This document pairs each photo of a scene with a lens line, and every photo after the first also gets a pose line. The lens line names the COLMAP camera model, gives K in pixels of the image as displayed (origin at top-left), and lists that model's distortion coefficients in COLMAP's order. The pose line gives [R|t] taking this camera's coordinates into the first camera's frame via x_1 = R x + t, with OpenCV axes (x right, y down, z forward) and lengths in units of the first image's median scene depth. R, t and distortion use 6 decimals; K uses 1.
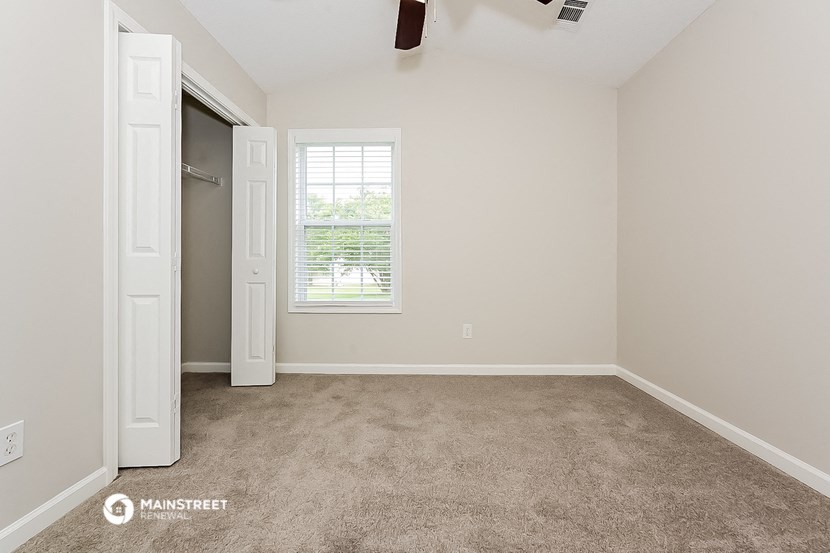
lens RADIAL K [[341.8, 0, 416.8], [0, 341.8, 265.0], [0, 0, 1]] dist [0.000144, 0.000004]
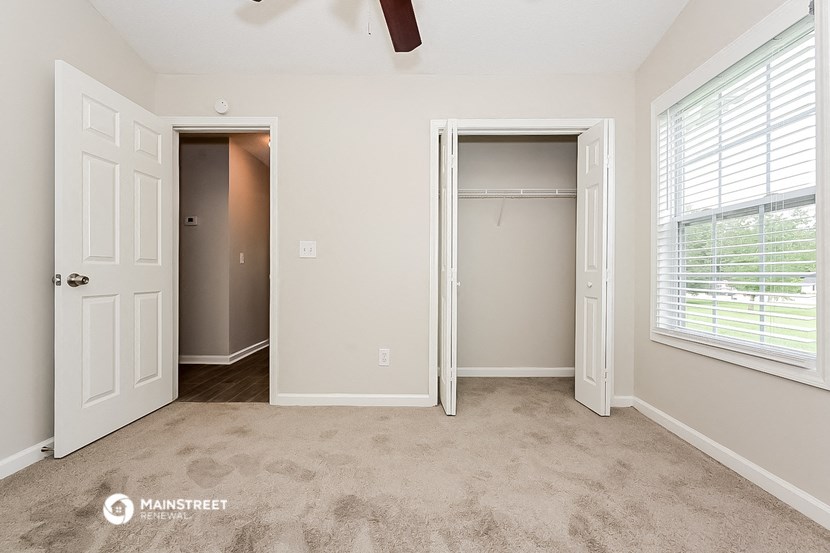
lens RADIAL K [[338.1, 0, 415.0], [0, 338.1, 276.5], [0, 0, 1]] dist [-0.000732, -0.000082]
pose [[-0.000024, 0.001369, -0.999999, 0.458846], [-0.005694, 0.999983, 0.001369, -0.003026], [0.999984, 0.005694, -0.000016, 0.550231]]
